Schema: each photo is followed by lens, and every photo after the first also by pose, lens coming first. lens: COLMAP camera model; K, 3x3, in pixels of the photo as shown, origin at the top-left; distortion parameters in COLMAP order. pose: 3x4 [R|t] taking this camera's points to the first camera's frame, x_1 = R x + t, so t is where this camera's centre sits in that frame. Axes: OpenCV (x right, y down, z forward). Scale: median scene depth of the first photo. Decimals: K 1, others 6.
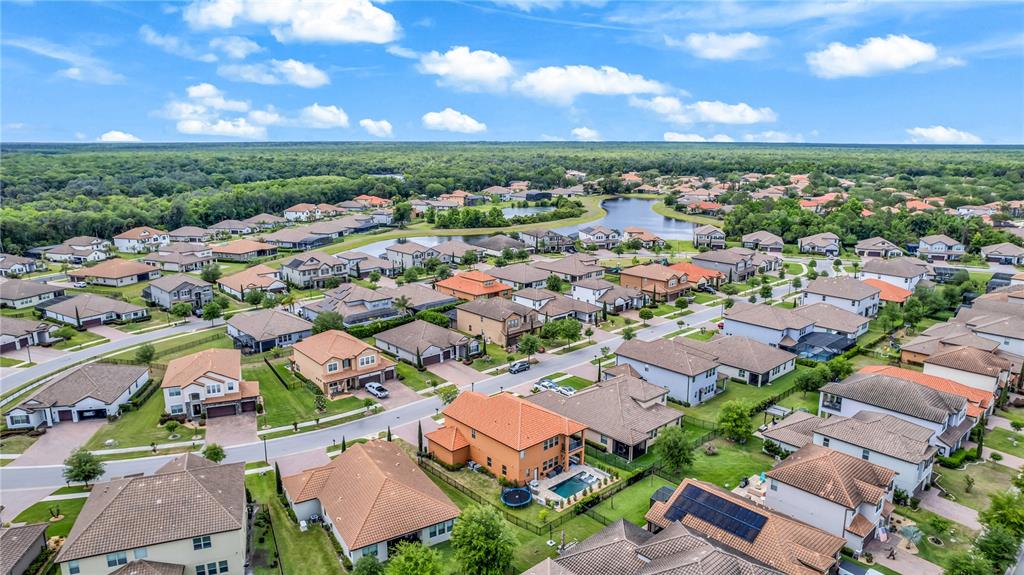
lens RADIAL K [[660.7, 0, 512.0], [0, 660.7, 287.5], [0, 0, 1]] dist [-0.036078, 0.002542]
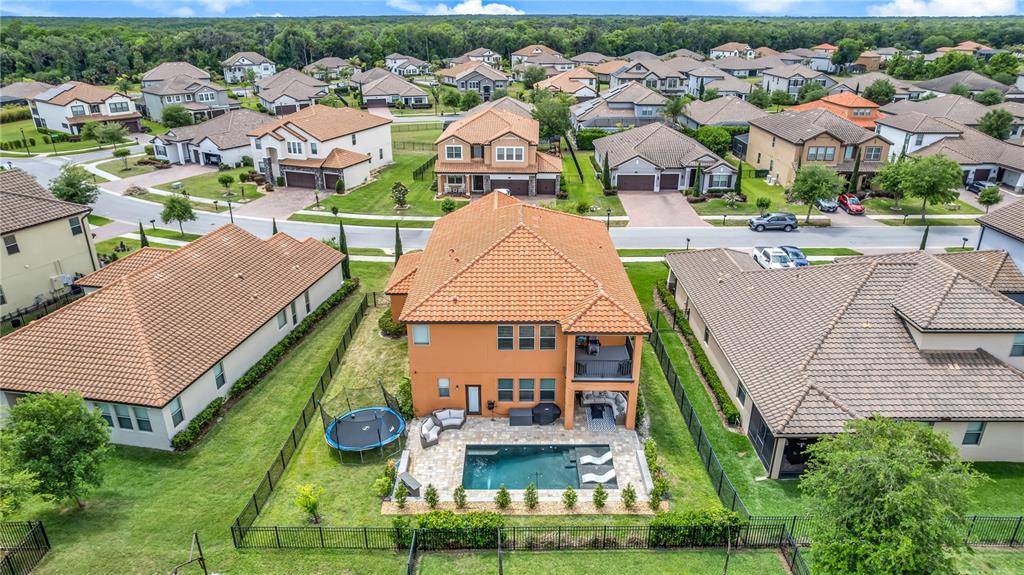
lens RADIAL K [[660.7, 0, 512.0], [0, 660.7, 287.5], [0, 0, 1]] dist [-0.036078, 0.002542]
pose [[0.748005, 0.258844, -0.611137, 0.200394], [-0.150062, 0.962926, 0.224174, 0.094340], [0.646506, -0.075975, 0.759116, 0.529801]]
